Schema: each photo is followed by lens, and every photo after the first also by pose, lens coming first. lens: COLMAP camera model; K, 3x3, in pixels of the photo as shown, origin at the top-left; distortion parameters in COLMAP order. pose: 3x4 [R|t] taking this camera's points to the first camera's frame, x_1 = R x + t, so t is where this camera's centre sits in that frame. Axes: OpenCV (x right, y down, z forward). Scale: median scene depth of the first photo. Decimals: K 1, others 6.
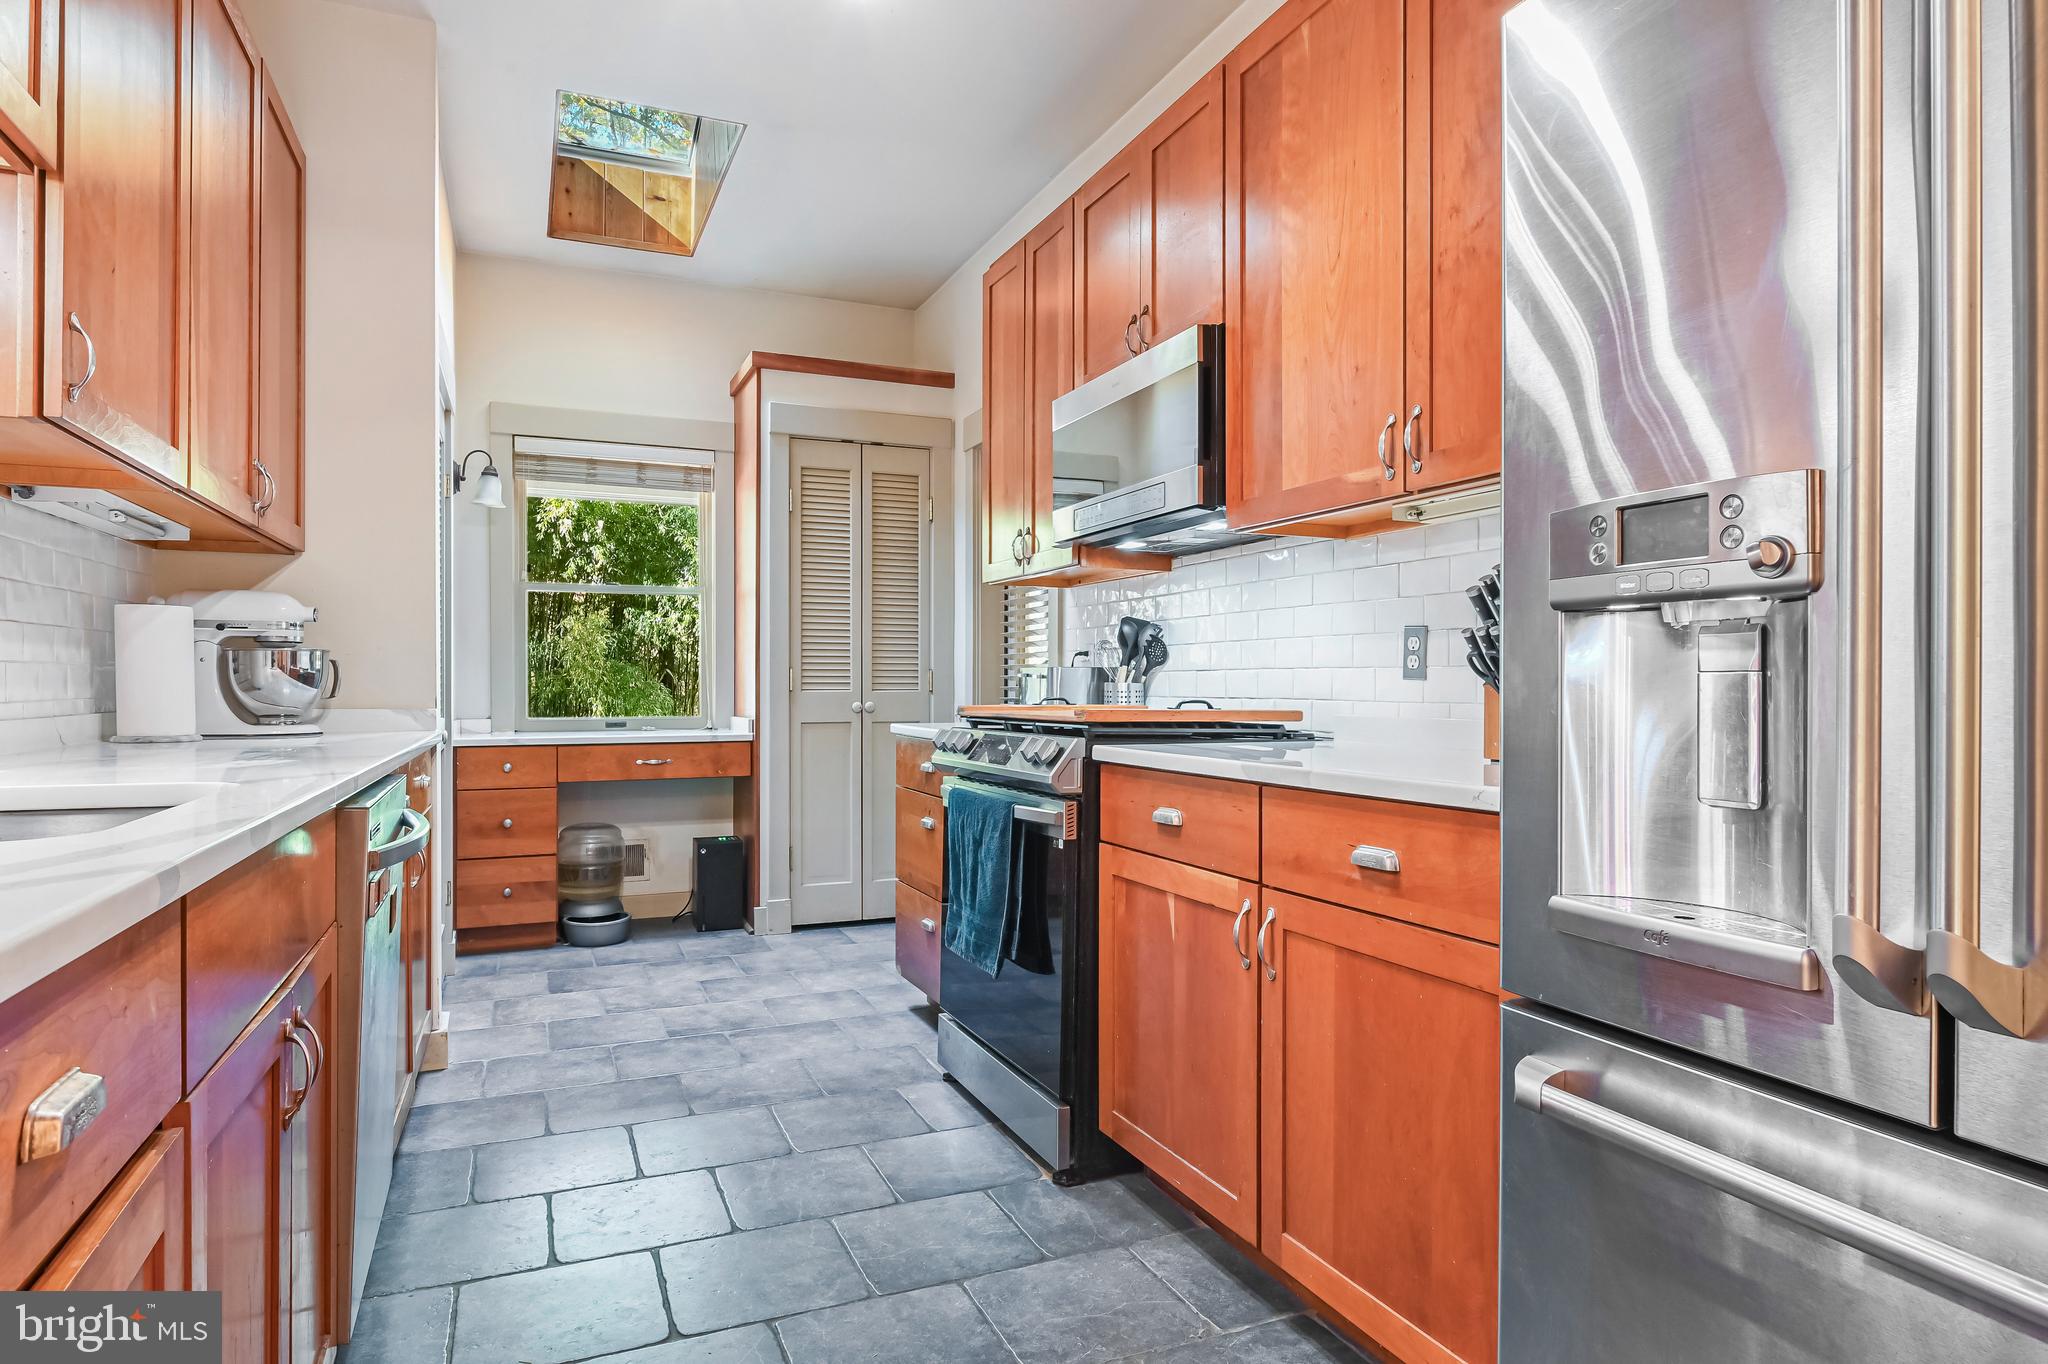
lens RADIAL K [[1164.8, 0, 1028.0], [0, 1164.8, 684.8], [0, 0, 1]] dist [-0.007138, -0.002918]
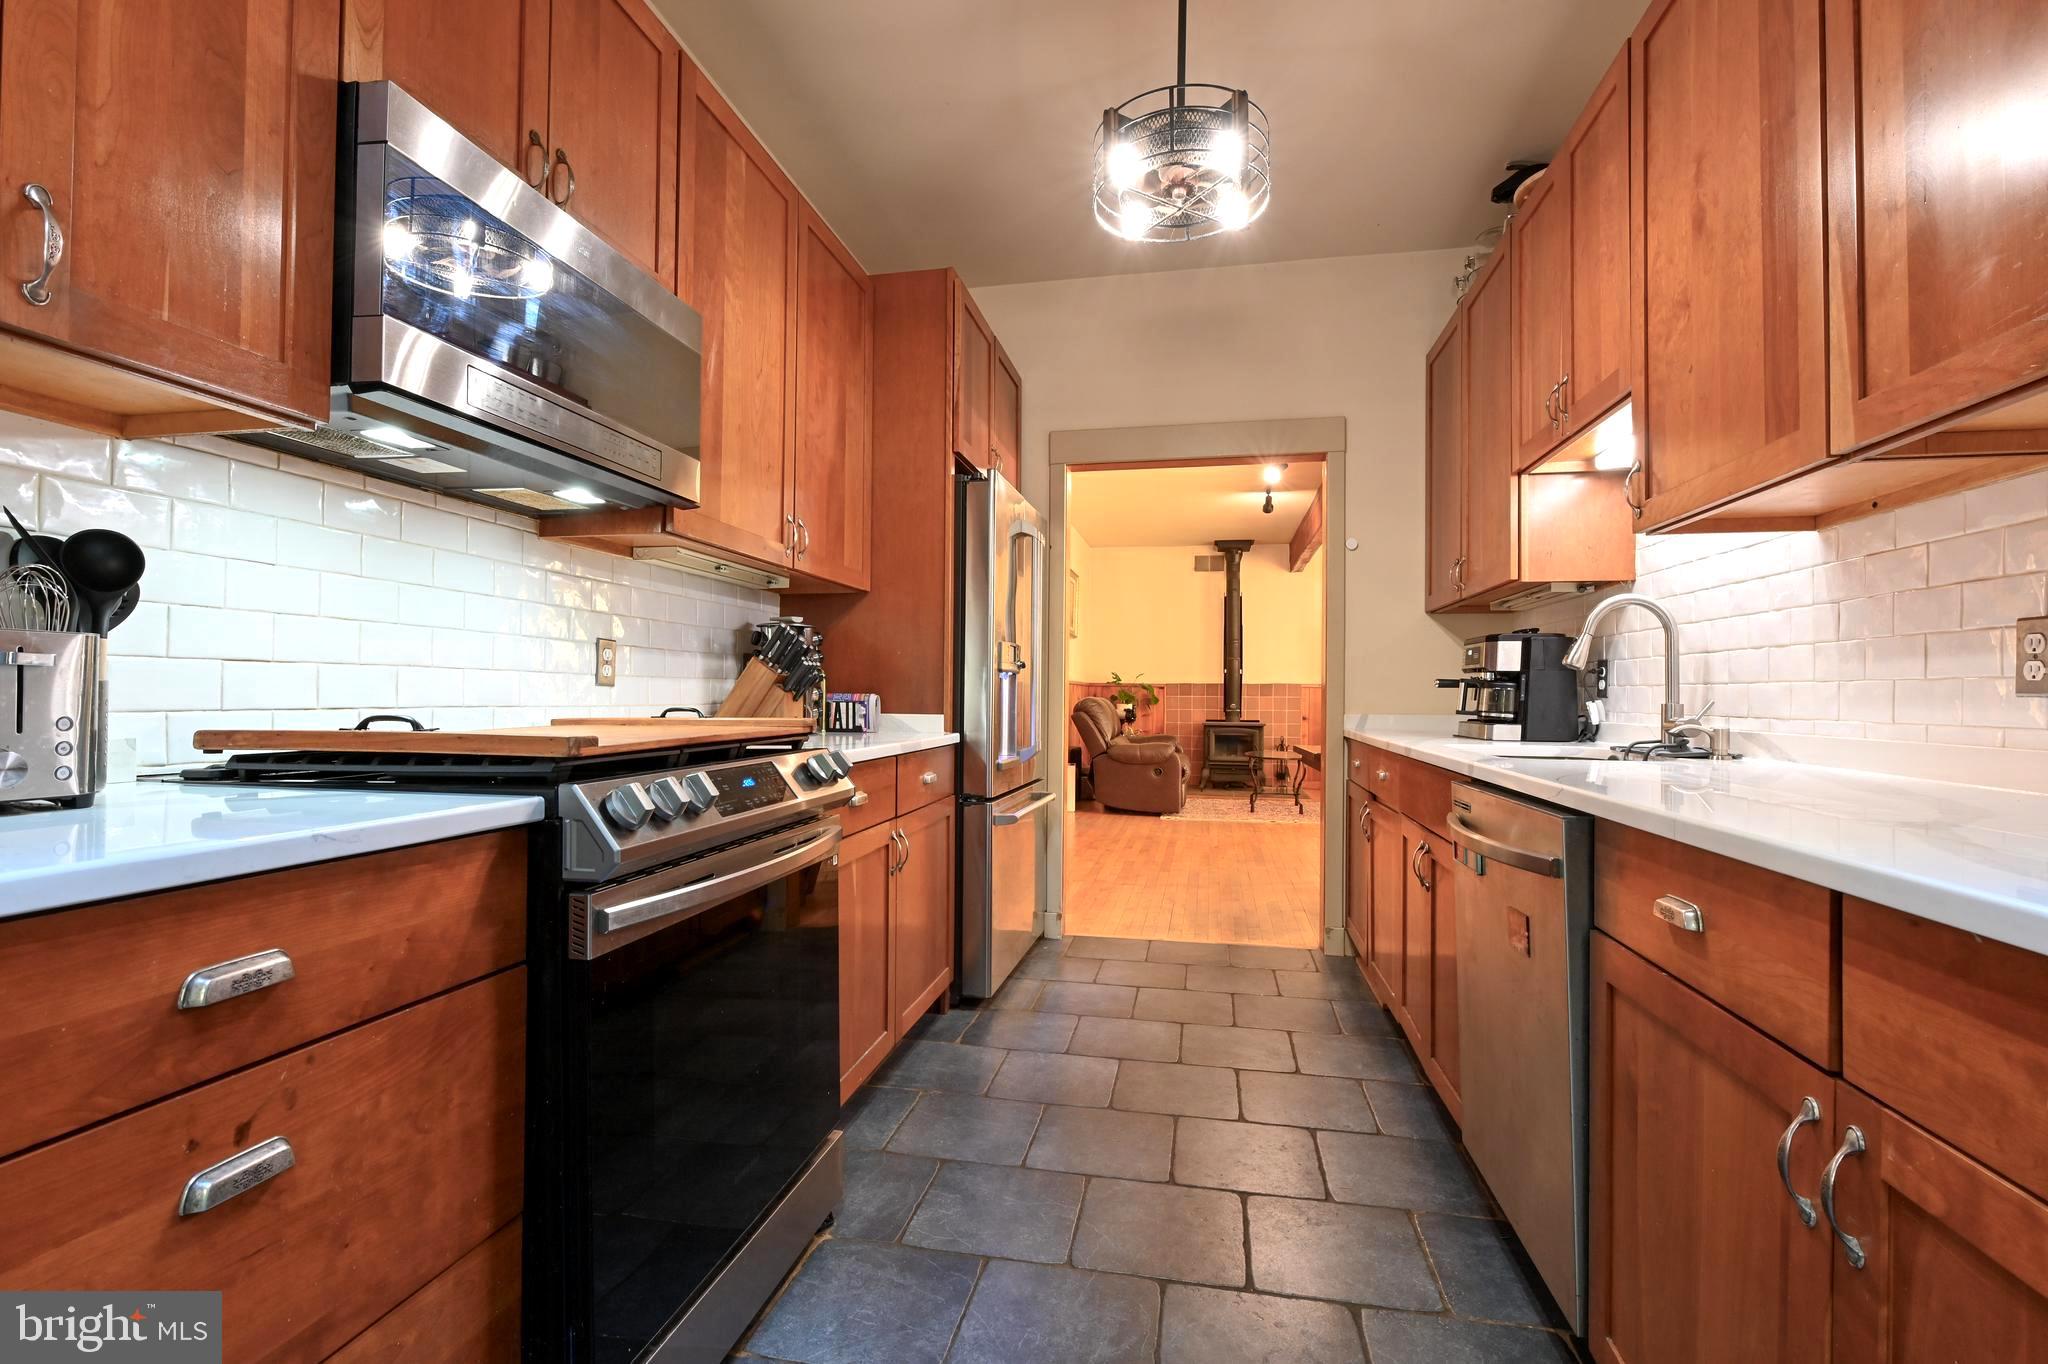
lens RADIAL K [[930.6, 0, 1024.9], [0, 930.6, 690.3], [0, 0, 1]] dist [-0.002063, -0.000178]
pose [[-0.826249, -0.000414, 0.563305, -0.358956], [-0.004940, 0.999967, -0.006512, 0.001687], [-0.563283, -0.008163, -0.826224, 1.044536]]
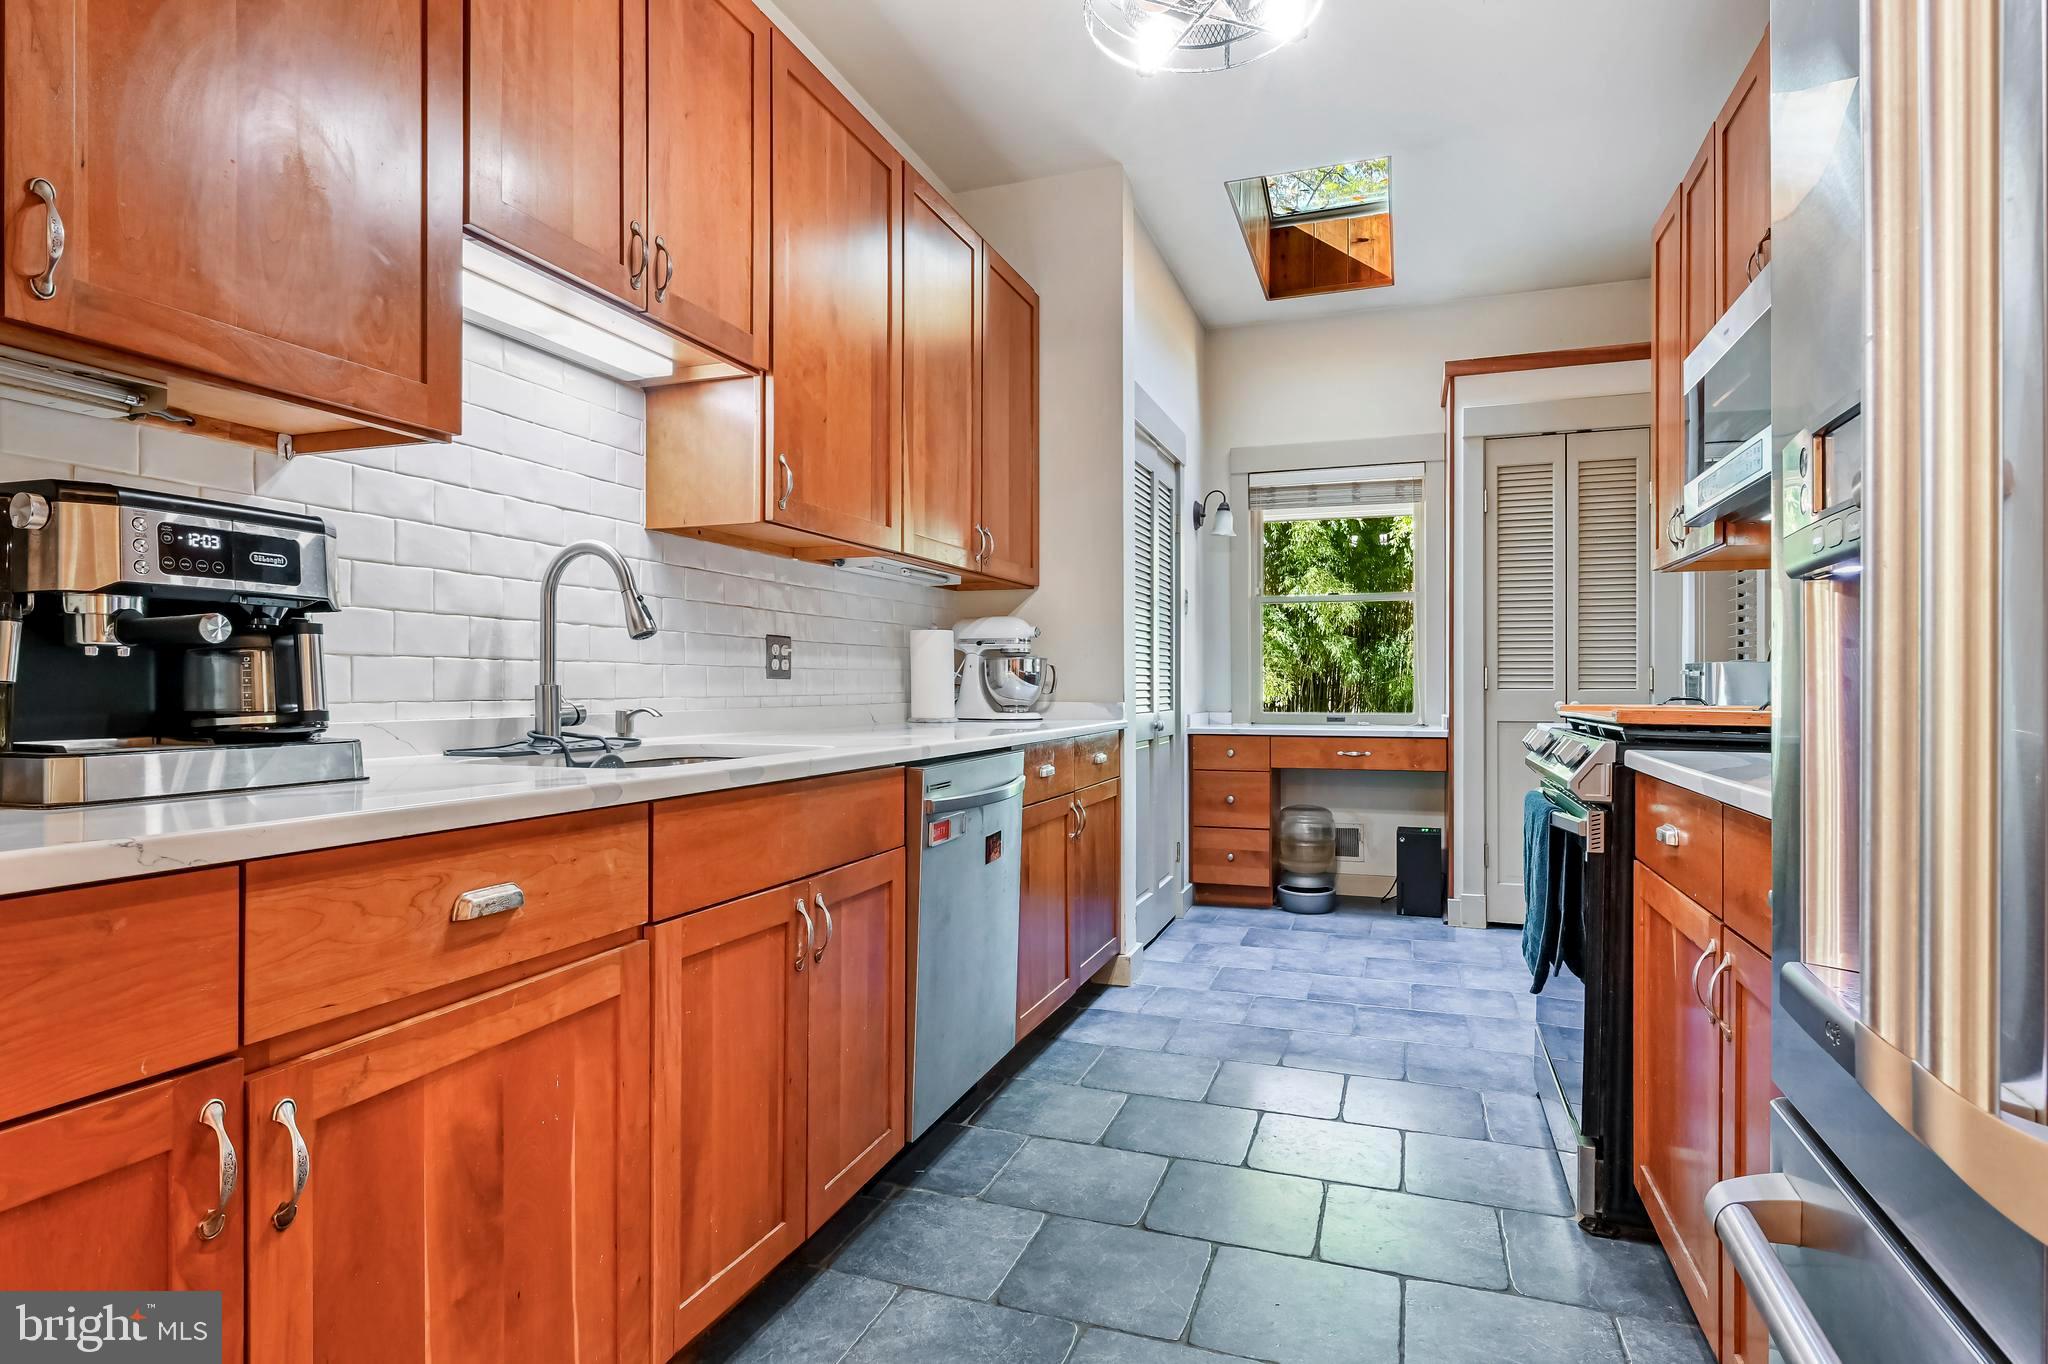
lens RADIAL K [[1080.1, 0, 1022.9], [0, 1080.1, 677.9], [0, 0, 1]] dist [0.006649, 0.001554]
pose [[0.730488, -0.004431, -0.682911, 0.195304], [0.000670, 0.999983, -0.005772, 0.000431], [0.682925, 0.003759, 0.730478, 0.051056]]
